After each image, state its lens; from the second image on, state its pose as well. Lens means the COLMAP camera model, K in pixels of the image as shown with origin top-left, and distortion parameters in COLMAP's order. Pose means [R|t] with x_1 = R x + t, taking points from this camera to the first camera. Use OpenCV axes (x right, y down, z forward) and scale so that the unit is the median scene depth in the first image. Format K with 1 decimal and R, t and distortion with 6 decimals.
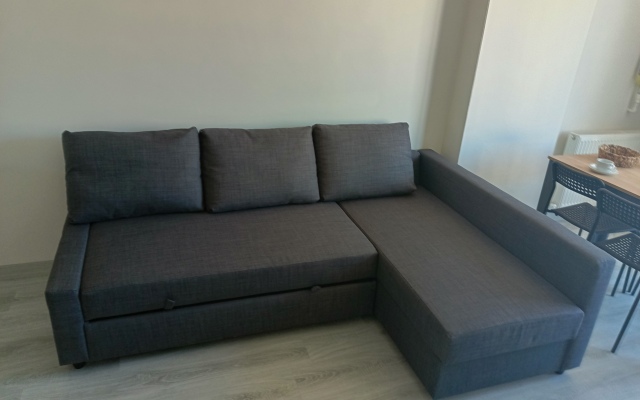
lens RADIAL K [[459.6, 0, 320.3], [0, 459.6, 189.6], [0, 0, 1]] dist [0.030919, -0.000967]
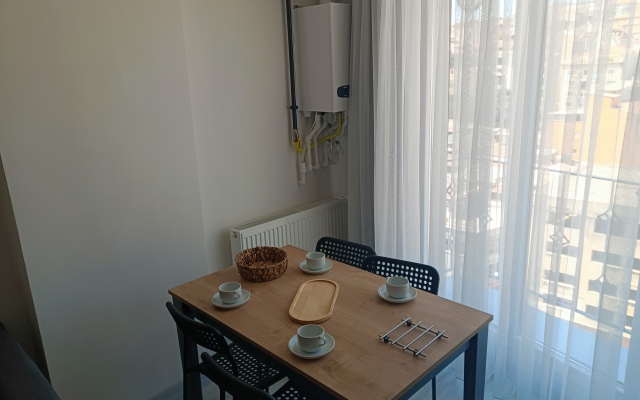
lens RADIAL K [[464.9, 0, 320.0], [0, 464.9, 200.0], [0, 0, 1]] dist [0.032019, -0.044236]
pose [[0.891561, -0.215455, 0.398369, 0.386830], [0.265078, 0.961439, -0.073265, -0.076355], [-0.367222, 0.170919, 0.914295, 0.254629]]
